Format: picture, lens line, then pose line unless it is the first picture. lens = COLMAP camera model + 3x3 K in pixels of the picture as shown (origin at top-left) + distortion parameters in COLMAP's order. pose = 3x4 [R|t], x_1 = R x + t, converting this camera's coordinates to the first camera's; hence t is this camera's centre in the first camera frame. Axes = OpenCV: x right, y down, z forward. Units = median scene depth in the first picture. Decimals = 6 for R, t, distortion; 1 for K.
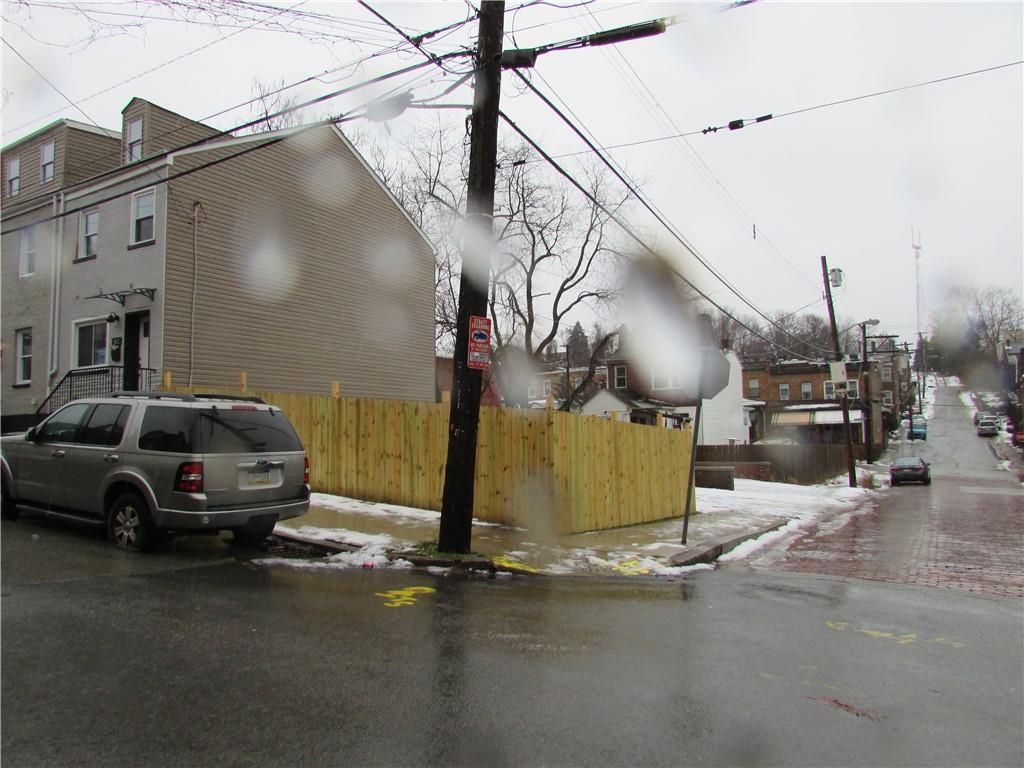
lens RADIAL K [[726.6, 0, 511.0], [0, 726.6, 385.1], [0, 0, 1]] dist [-0.011250, -0.005973]
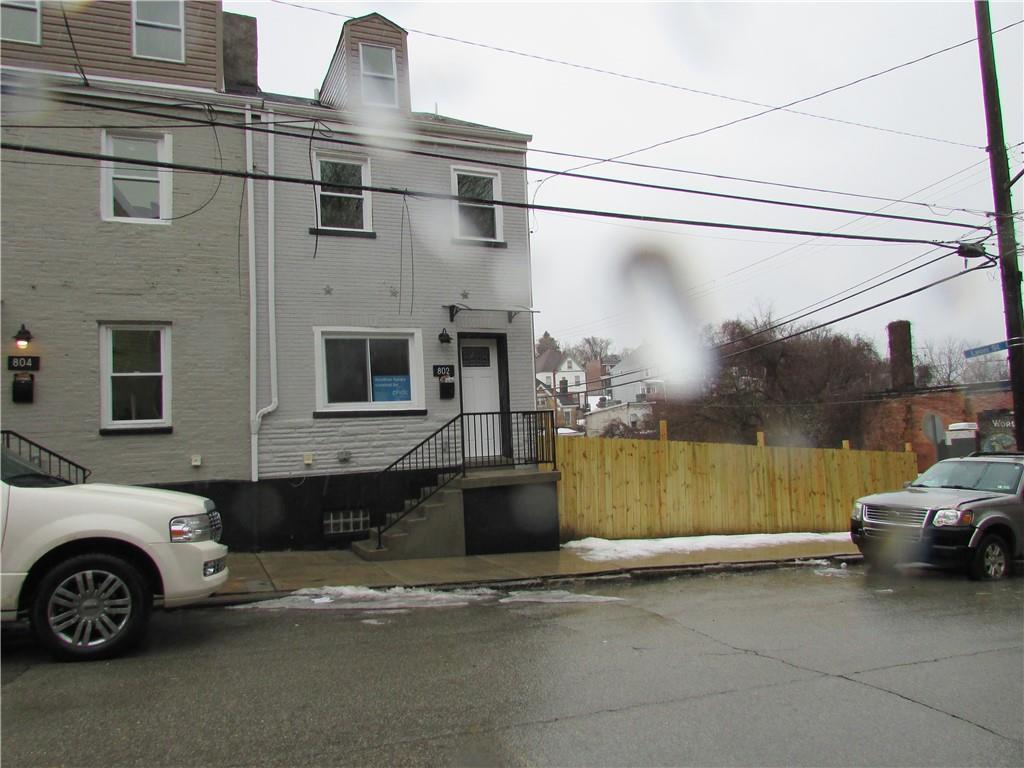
lens RADIAL K [[726.6, 0, 511.5], [0, 726.6, 386.7], [0, 0, 1]] dist [-0.011250, -0.005973]
pose [[0.558407, 0.040687, 0.828568, -1.423842], [-0.021266, 0.999170, -0.034733, -0.028146], [-0.829294, 0.001775, 0.558809, 0.721323]]
